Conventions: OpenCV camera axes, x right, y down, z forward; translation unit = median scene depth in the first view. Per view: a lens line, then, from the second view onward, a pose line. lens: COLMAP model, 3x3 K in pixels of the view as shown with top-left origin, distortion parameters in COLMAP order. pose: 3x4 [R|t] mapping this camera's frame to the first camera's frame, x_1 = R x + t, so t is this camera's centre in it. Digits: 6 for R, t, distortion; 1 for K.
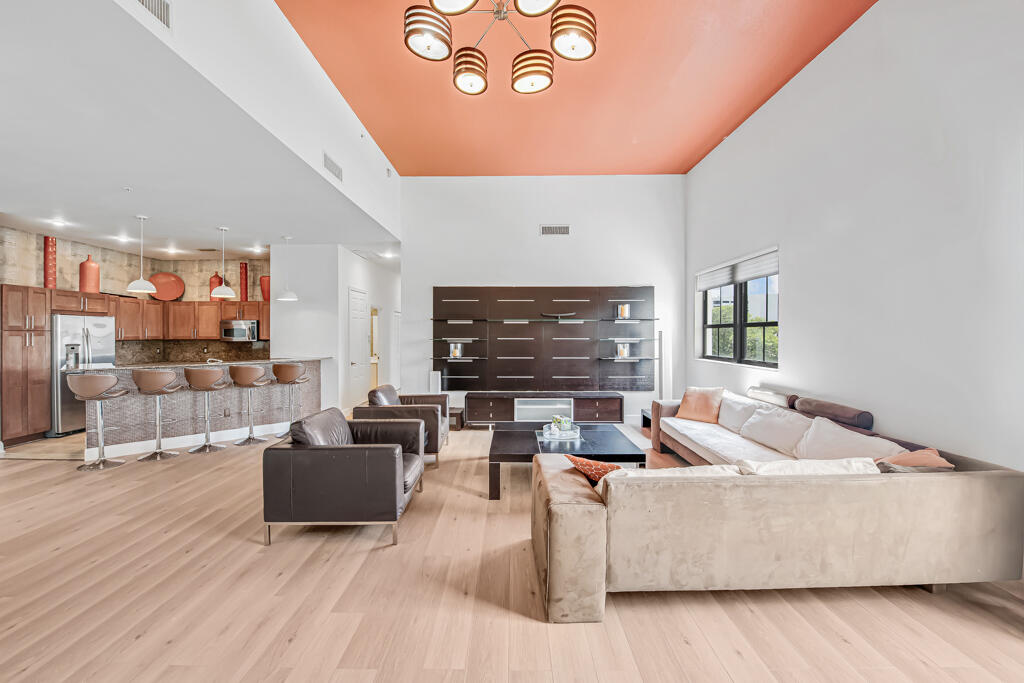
lens RADIAL K [[426.6, 0, 508.7], [0, 426.6, 336.1], [0, 0, 1]] dist [-0.021109, -0.000503]
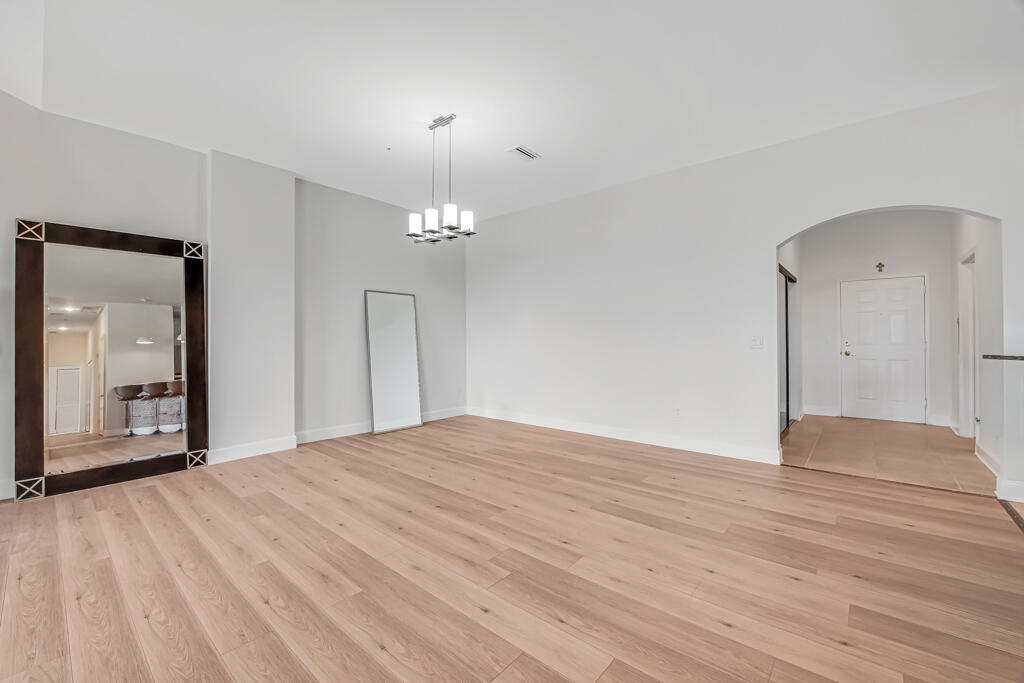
lens RADIAL K [[415.2, 0, 507.3], [0, 415.2, 338.2], [0, 0, 1]] dist [-0.016758, 0.000031]
pose [[-0.649703, 0.000074, -0.760188, -0.272062], [0.000502, 1.000000, -0.000331, 0.043400], [0.760188, -0.000597, -0.649703, 0.609803]]
